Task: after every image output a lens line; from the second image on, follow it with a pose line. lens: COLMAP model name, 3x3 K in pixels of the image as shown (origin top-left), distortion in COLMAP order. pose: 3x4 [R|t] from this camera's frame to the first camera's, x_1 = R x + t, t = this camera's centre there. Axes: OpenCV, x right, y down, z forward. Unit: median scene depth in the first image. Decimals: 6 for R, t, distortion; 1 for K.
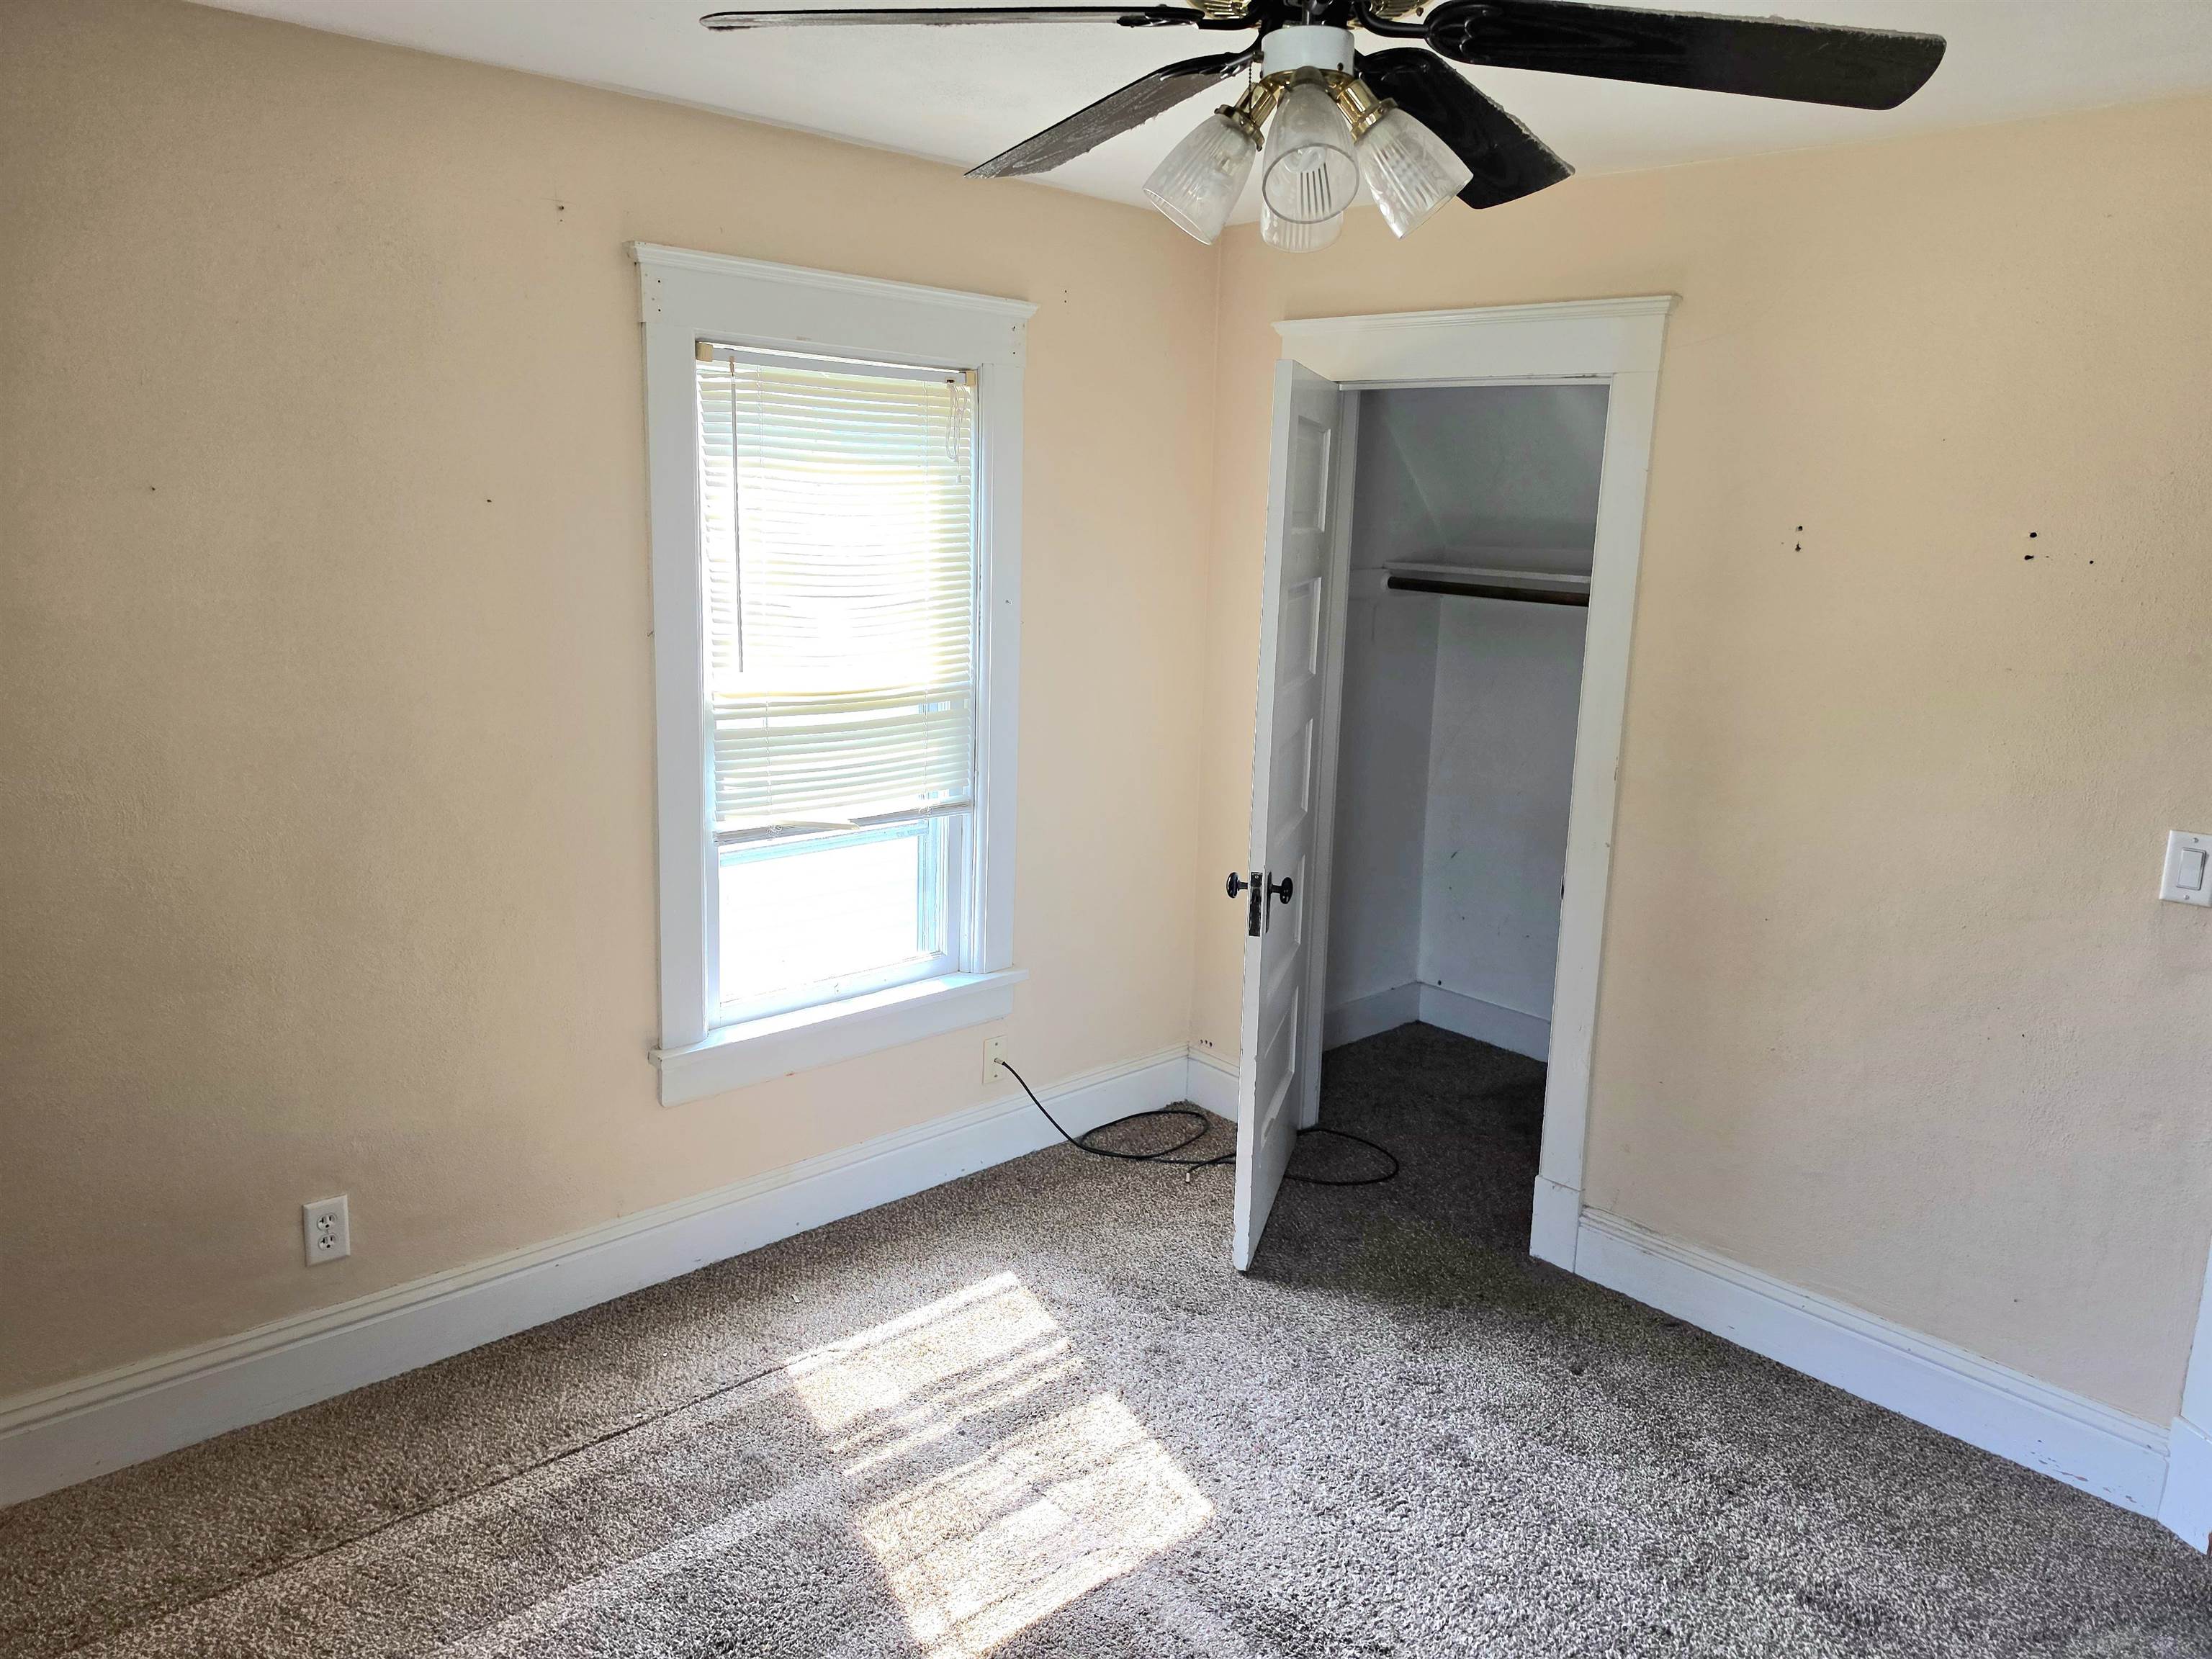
lens RADIAL K [[1546.4, 0, 1107.2], [0, 1546.4, 820.7], [0, 0, 1]] dist [0.063990, -0.074272]
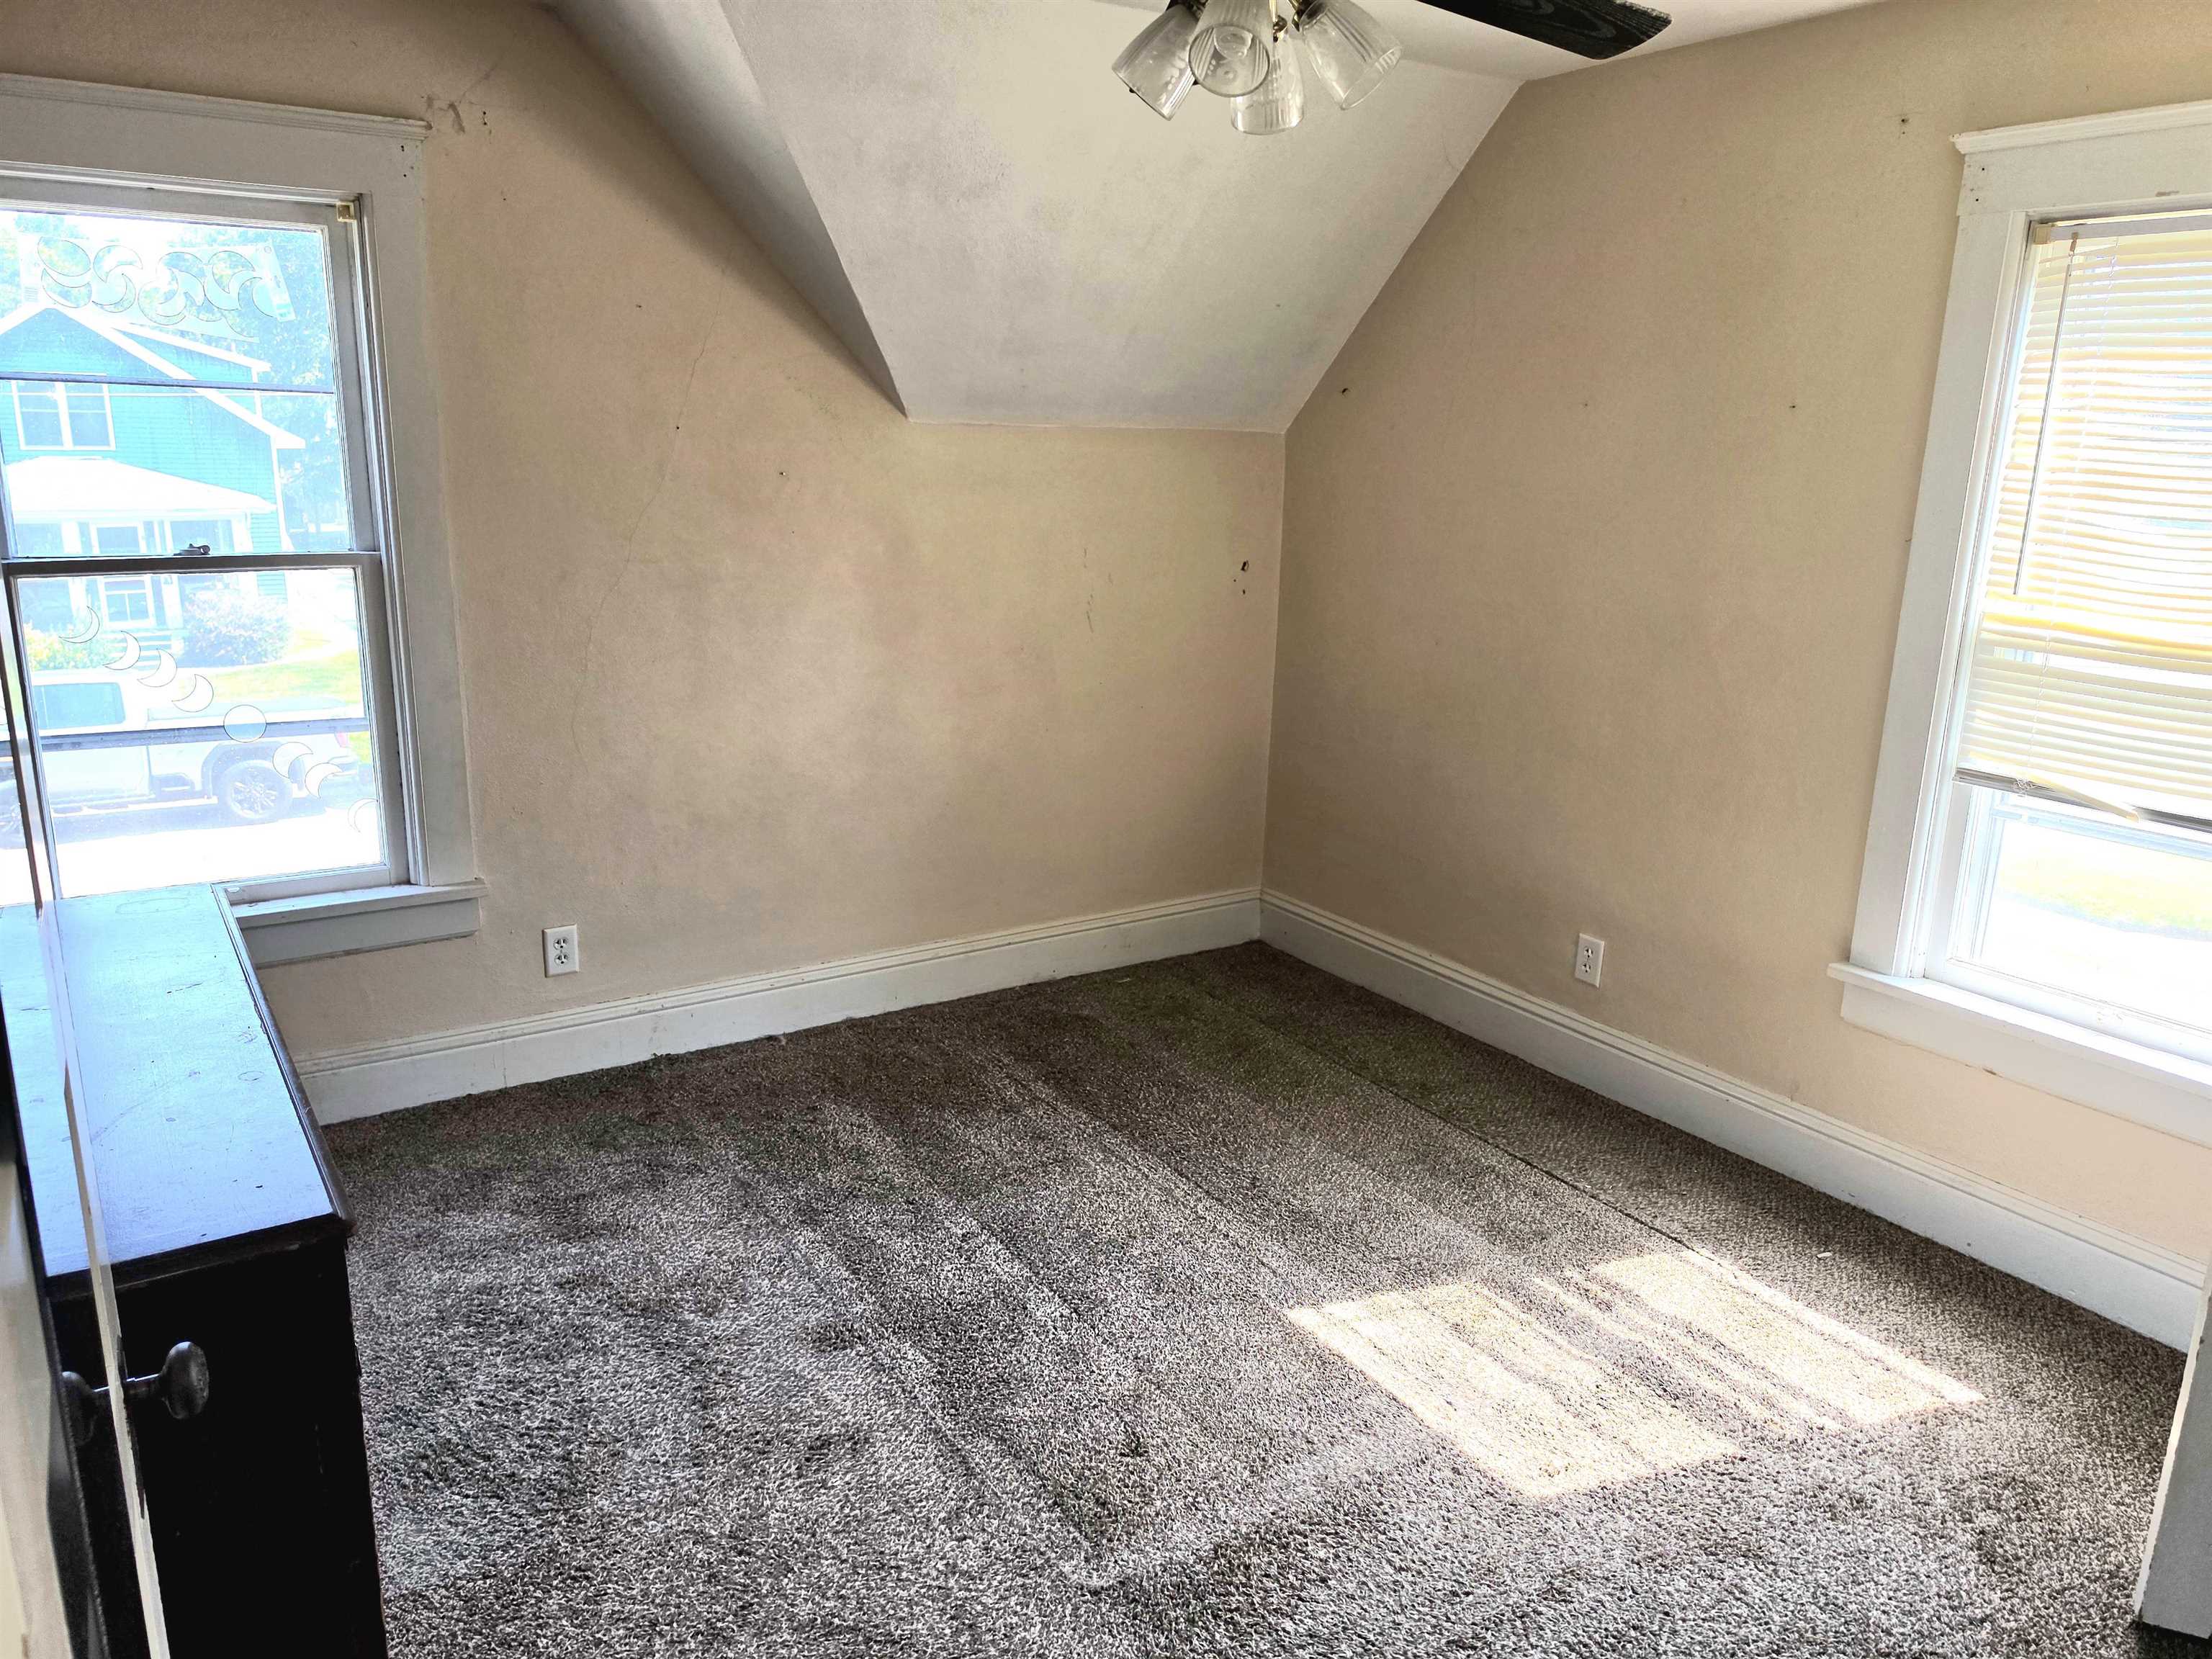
lens RADIAL K [[1546.4, 0, 1103.4], [0, 1546.4, 831.3], [0, 0, 1]] dist [0.063990, -0.074272]
pose [[-0.161093, 0.220760, -0.961932, 0.795021], [-0.226756, 0.940309, 0.253772, -0.083593], [0.960537, 0.259005, -0.101419, 0.668567]]
